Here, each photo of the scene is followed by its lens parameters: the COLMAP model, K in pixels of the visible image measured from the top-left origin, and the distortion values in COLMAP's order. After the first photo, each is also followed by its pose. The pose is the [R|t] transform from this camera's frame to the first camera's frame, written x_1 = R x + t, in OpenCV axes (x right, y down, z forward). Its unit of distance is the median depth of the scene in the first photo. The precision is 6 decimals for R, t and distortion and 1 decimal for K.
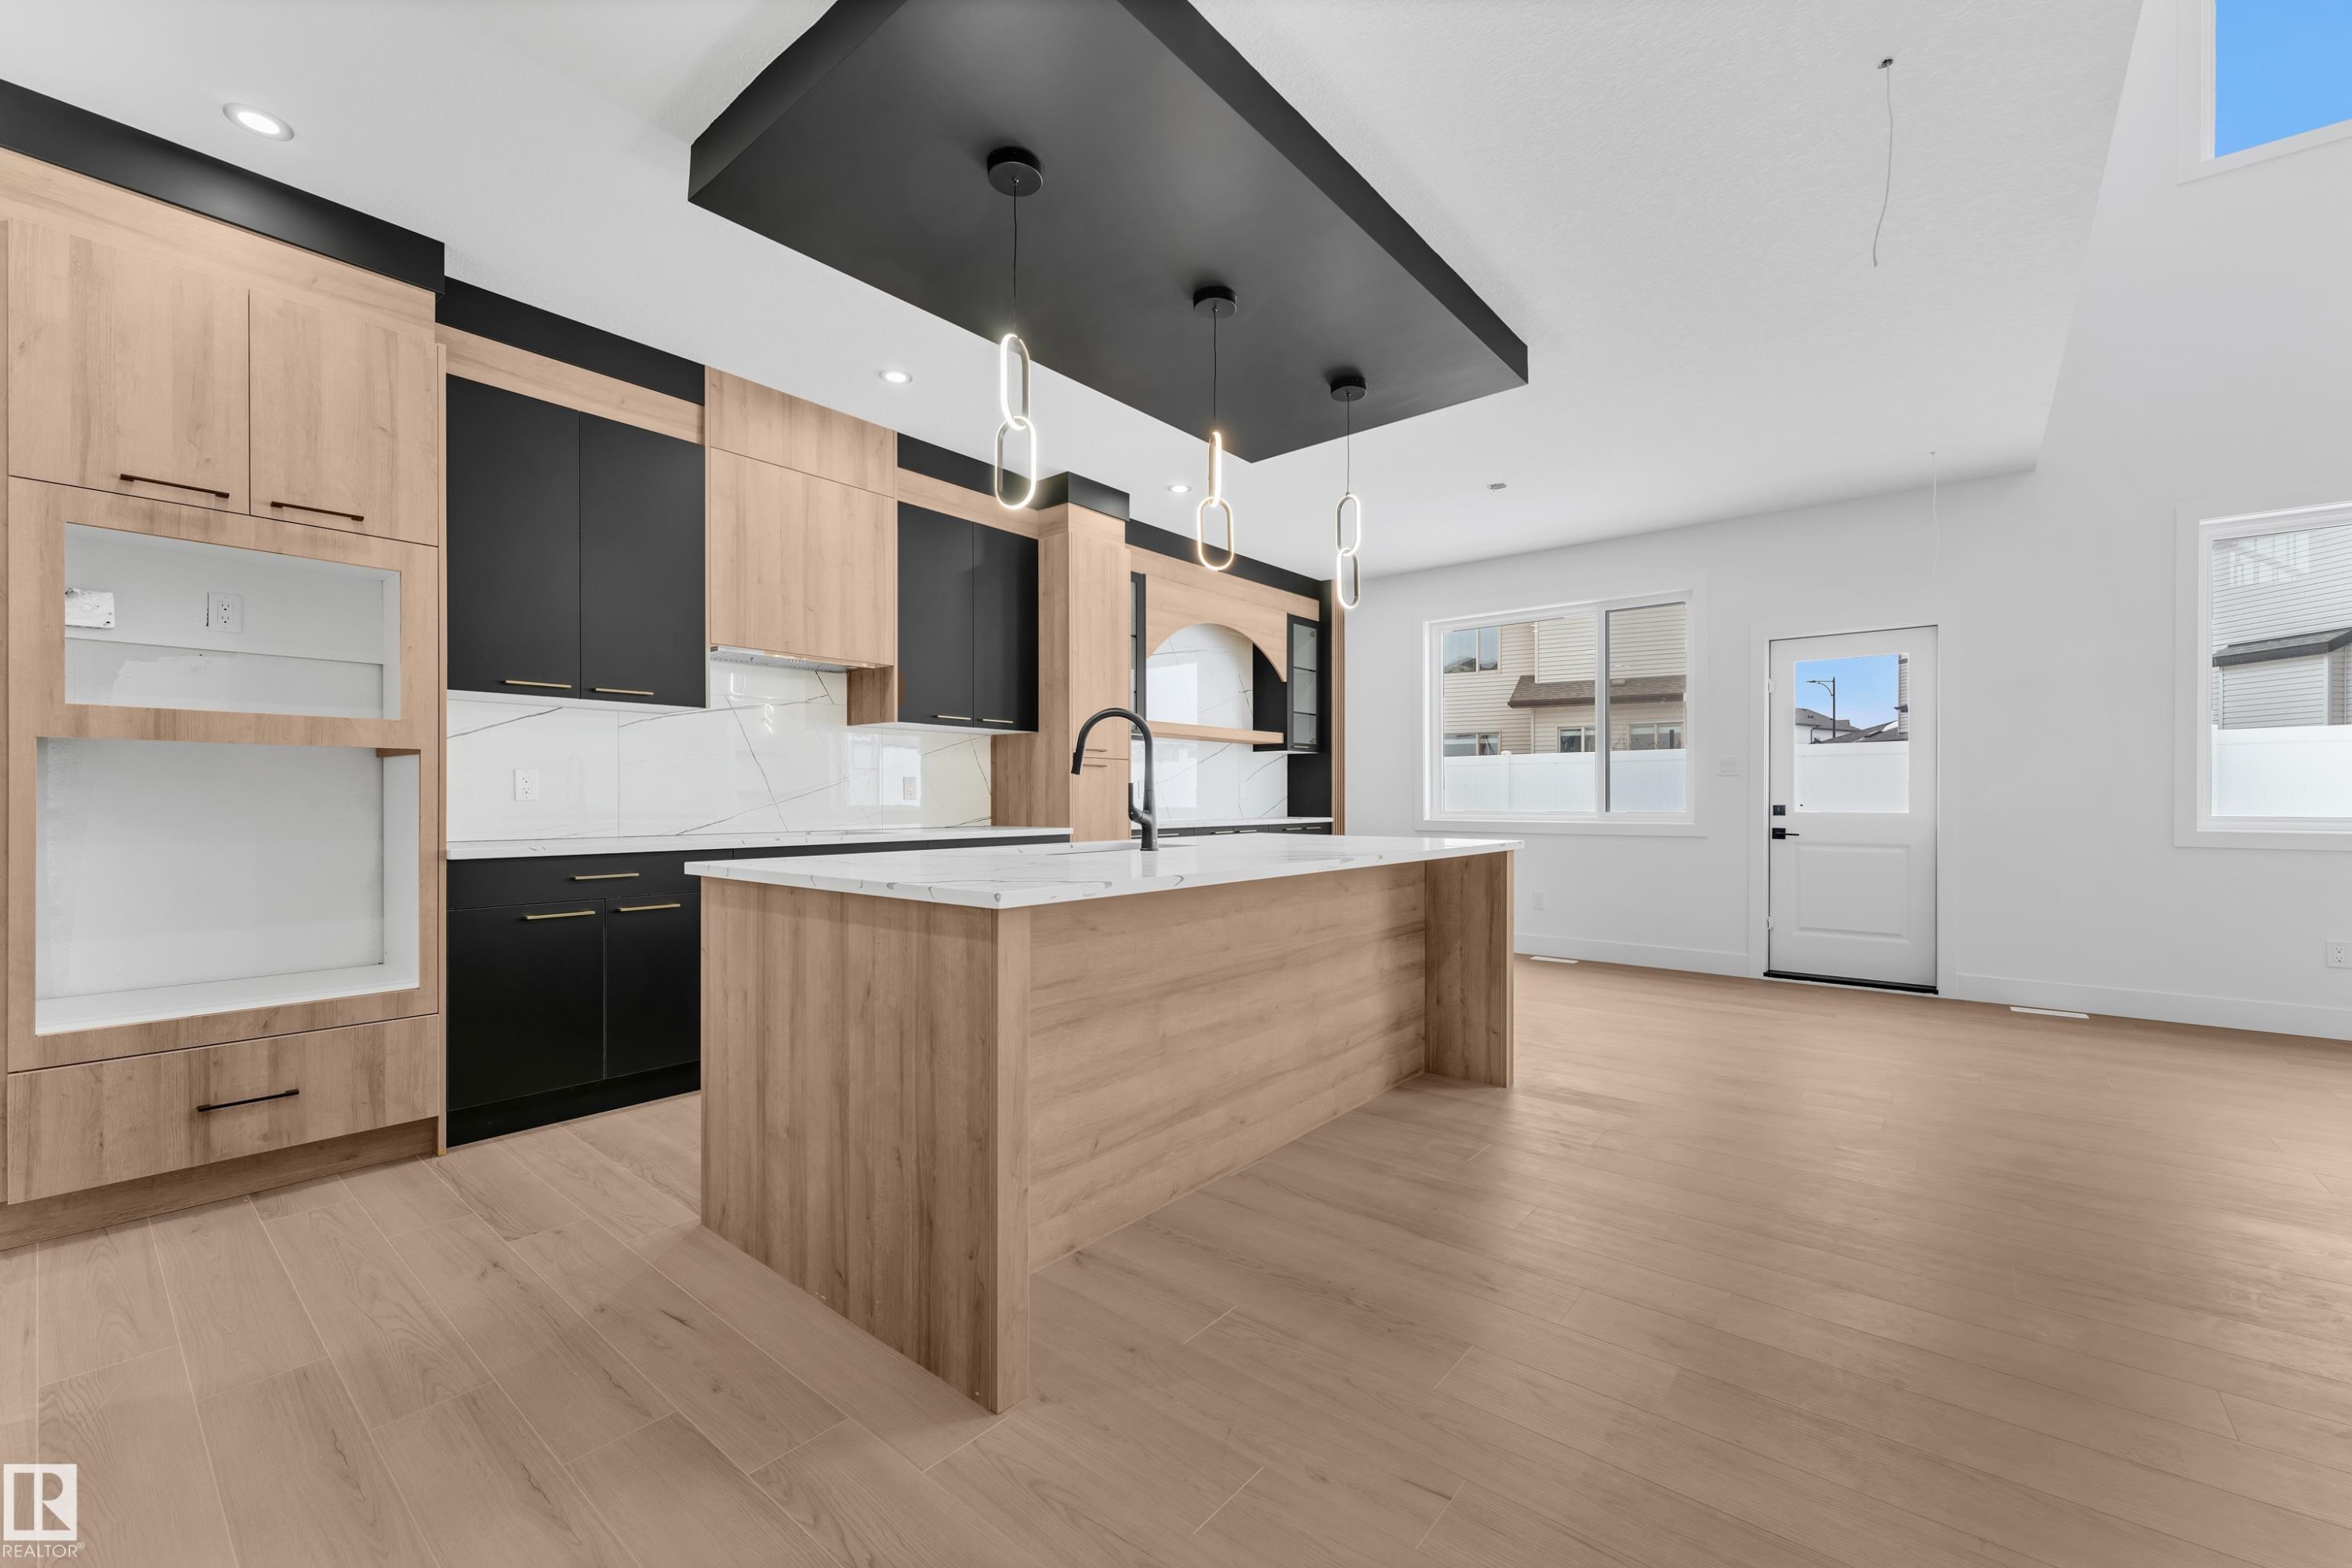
lens RADIAL K [[947.5, 0, 1186.3], [0, 947.5, 795.1], [0, 0, 1]] dist [0.002447, -0.001232]
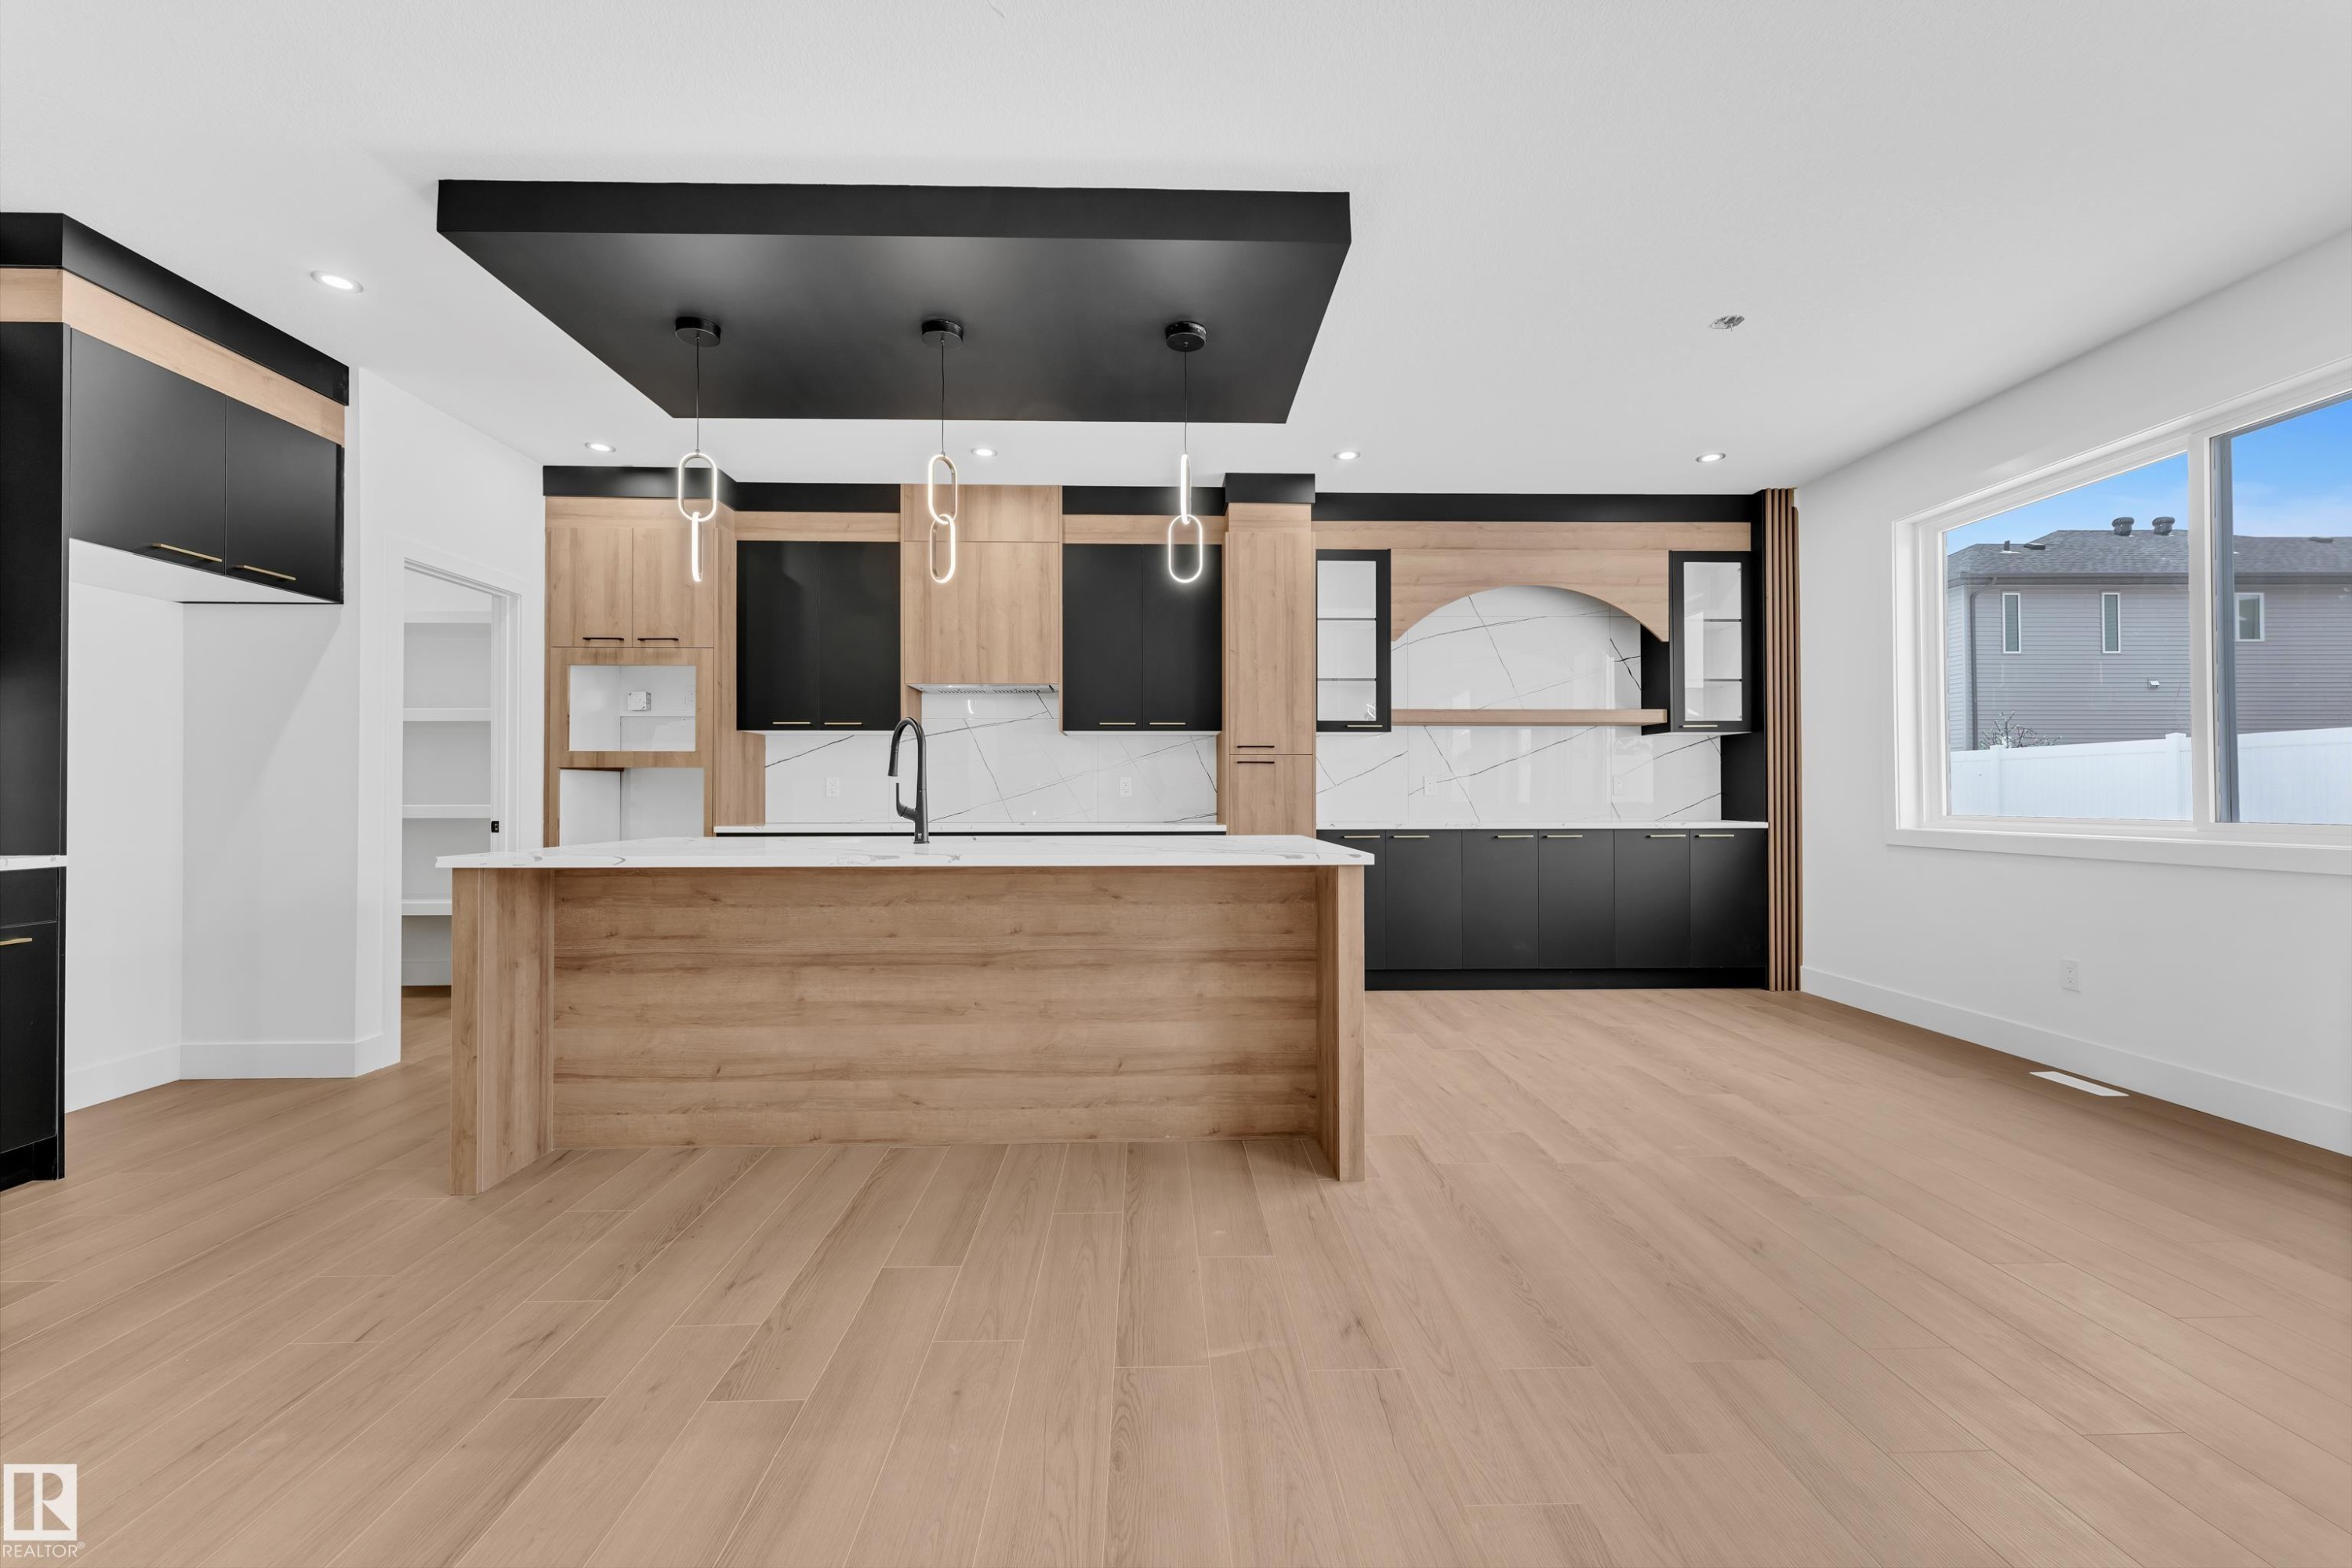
lens RADIAL K [[947.5, 0, 1178.5], [0, 947.5, 784.4], [0, 0, 1]] dist [0.002447, -0.001232]
pose [[0.657441, -0.009728, -0.753443, 1.092425], [0.003188, 0.999944, -0.010128, 0.001635], [0.753499, 0.004257, 0.657435, 0.544072]]
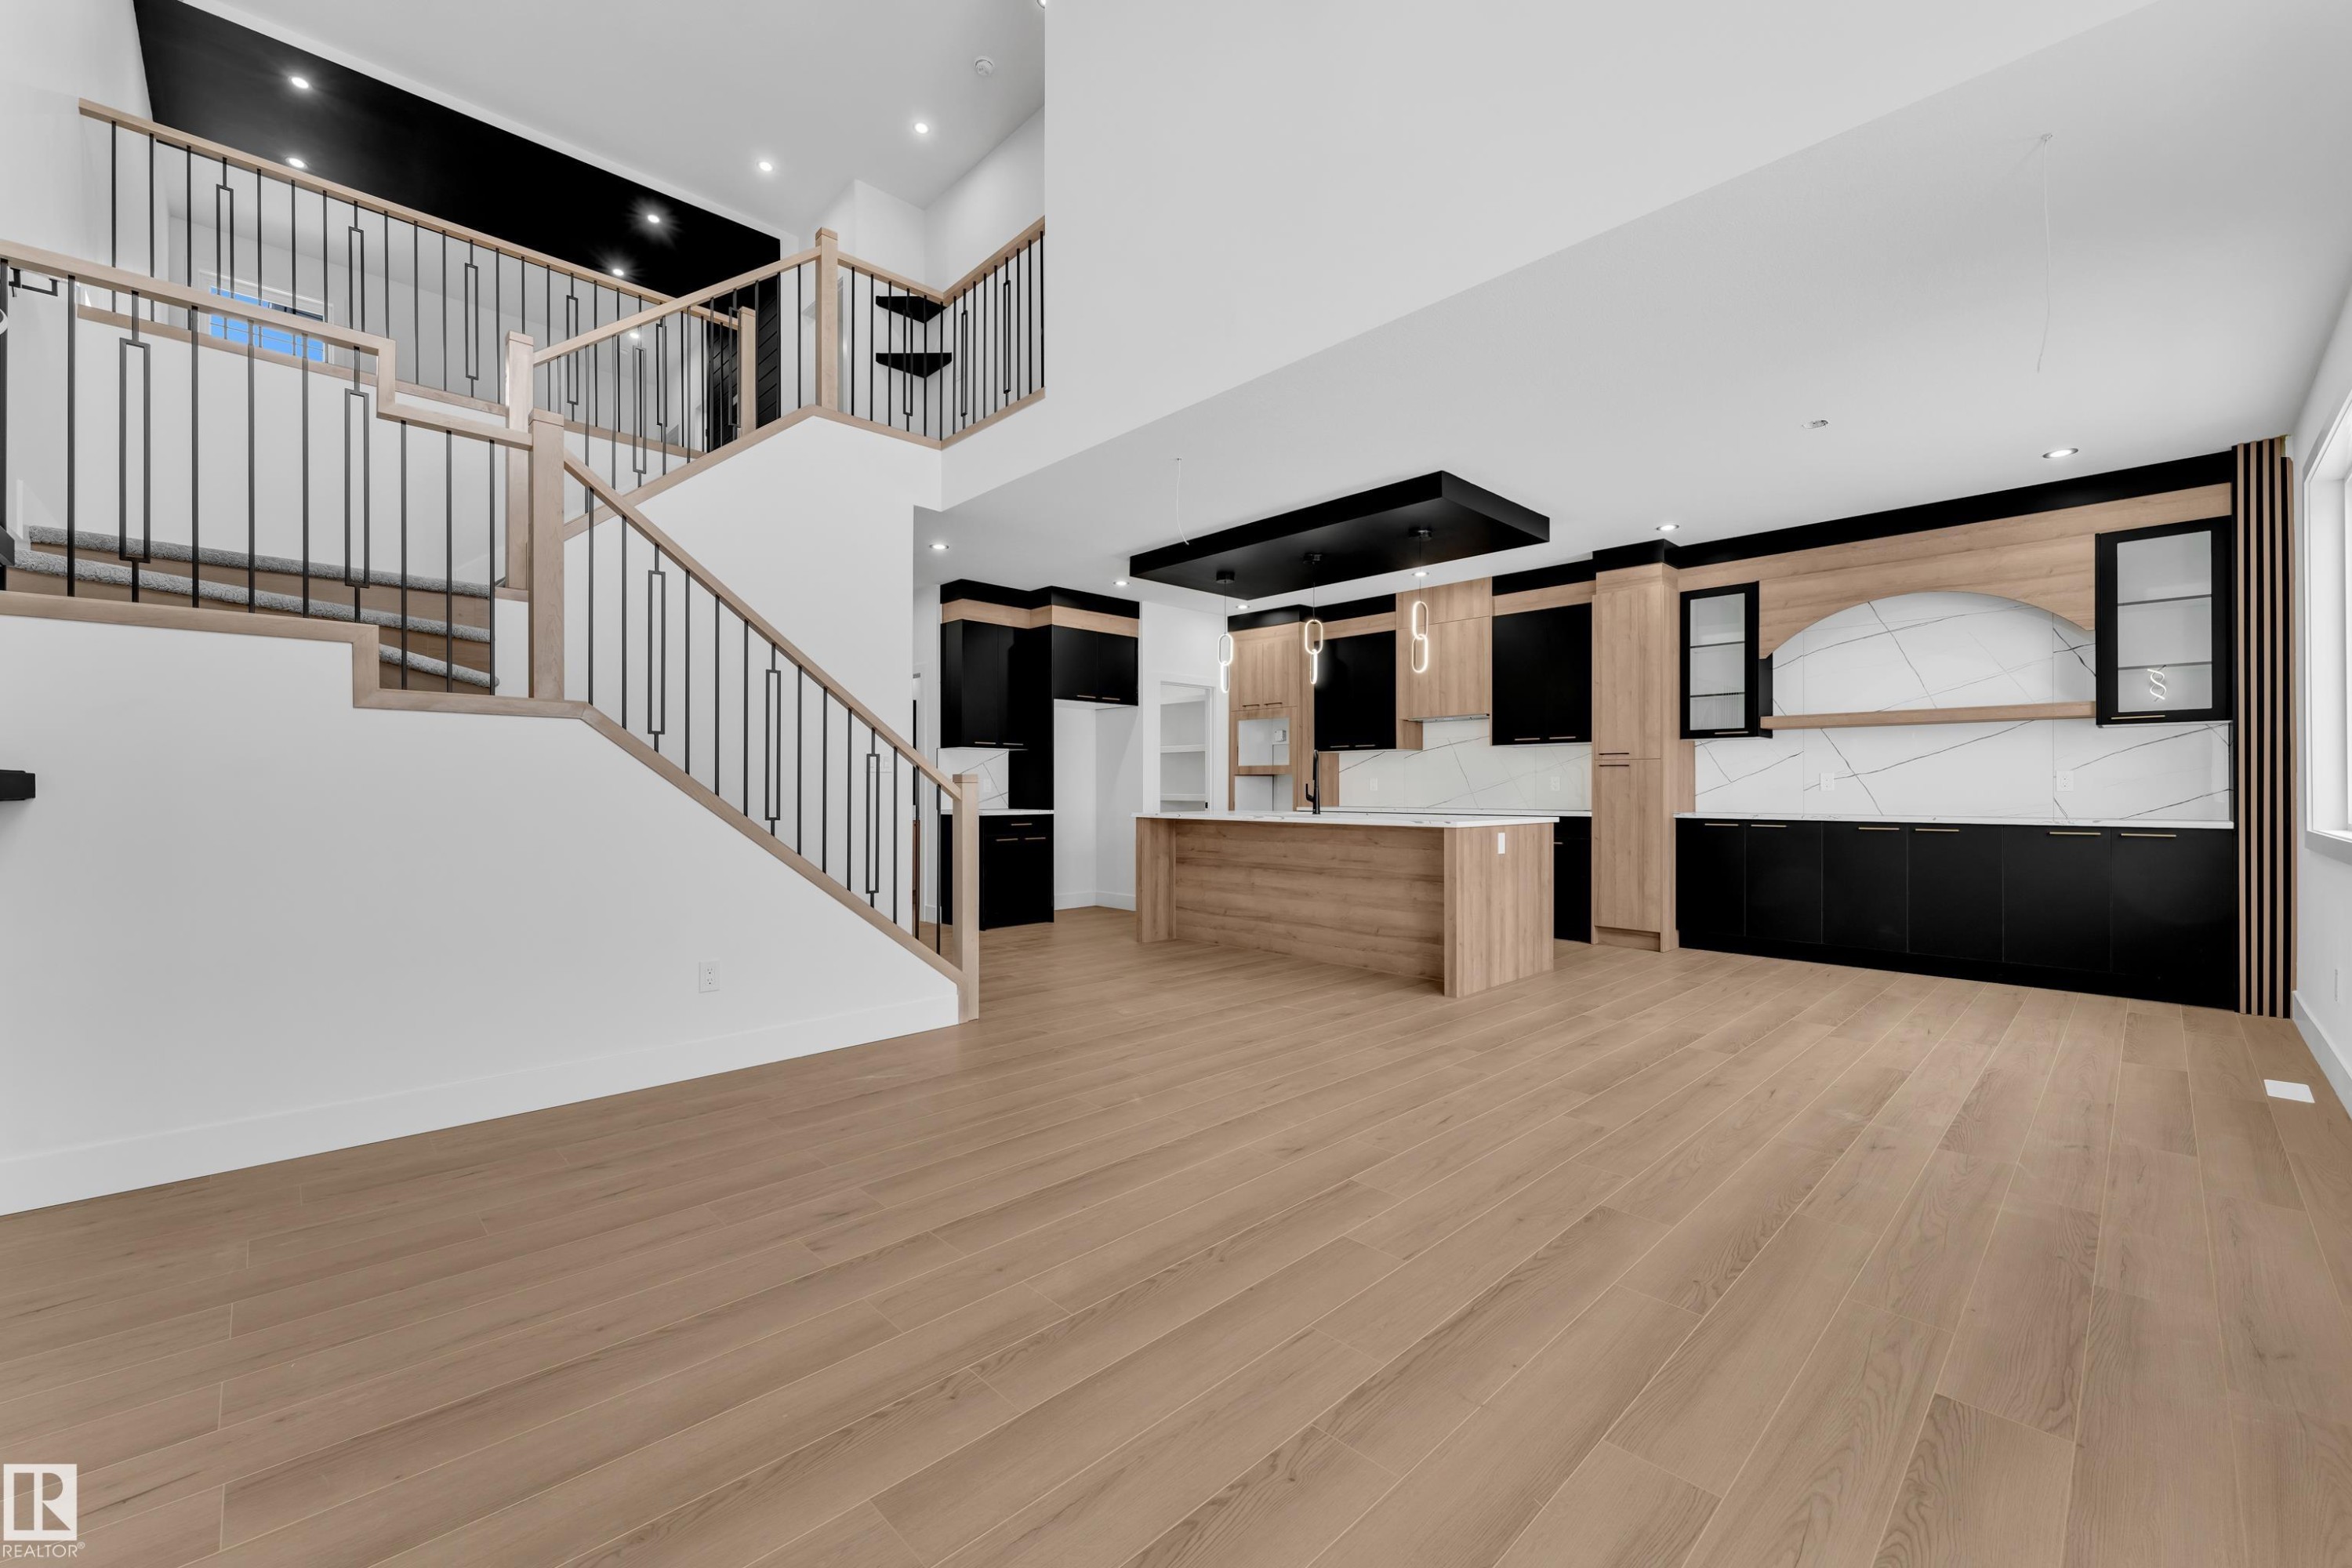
lens RADIAL K [[947.5, 0, 1164.4], [0, 947.5, 786.7], [0, 0, 1]] dist [0.002447, -0.001232]
pose [[-0.126200, -0.001431, -0.992004, 2.378855], [0.002206, 0.999996, -0.001723, -0.002612], [0.992002, -0.002406, -0.126196, 1.017413]]
